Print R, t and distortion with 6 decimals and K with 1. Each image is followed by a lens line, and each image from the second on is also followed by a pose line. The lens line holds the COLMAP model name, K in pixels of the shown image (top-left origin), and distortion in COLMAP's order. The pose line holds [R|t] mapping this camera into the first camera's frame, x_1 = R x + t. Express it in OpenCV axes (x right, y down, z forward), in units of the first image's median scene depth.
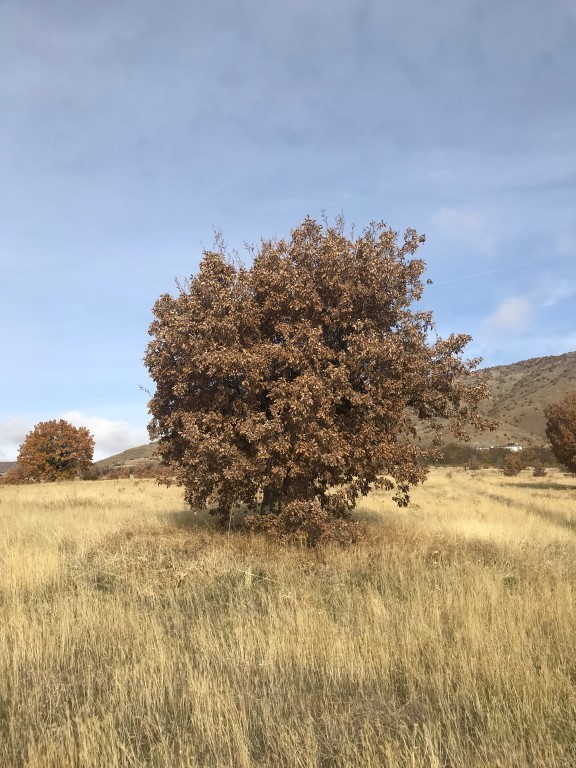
lens RADIAL K [[633.3, 0, 286.7], [0, 633.3, 384.8], [0, 0, 1]] dist [-0.004493, 0.000170]
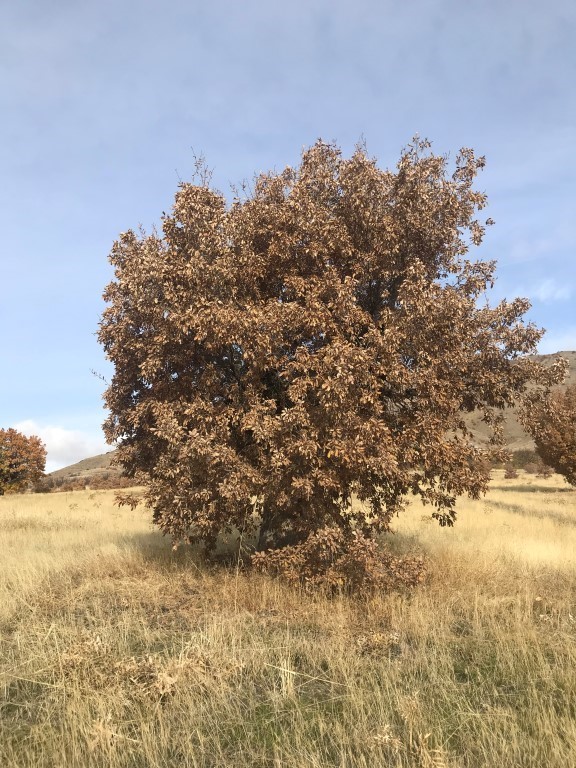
lens RADIAL K [[633.3, 0, 289.8], [0, 633.3, 383.4], [0, 0, 1]] dist [-0.004493, 0.000170]
pose [[0.997524, -0.010572, 0.069523, -0.061704], [0.011407, 0.999867, -0.011627, 0.032234], [-0.069391, 0.012391, 0.997513, 0.287011]]
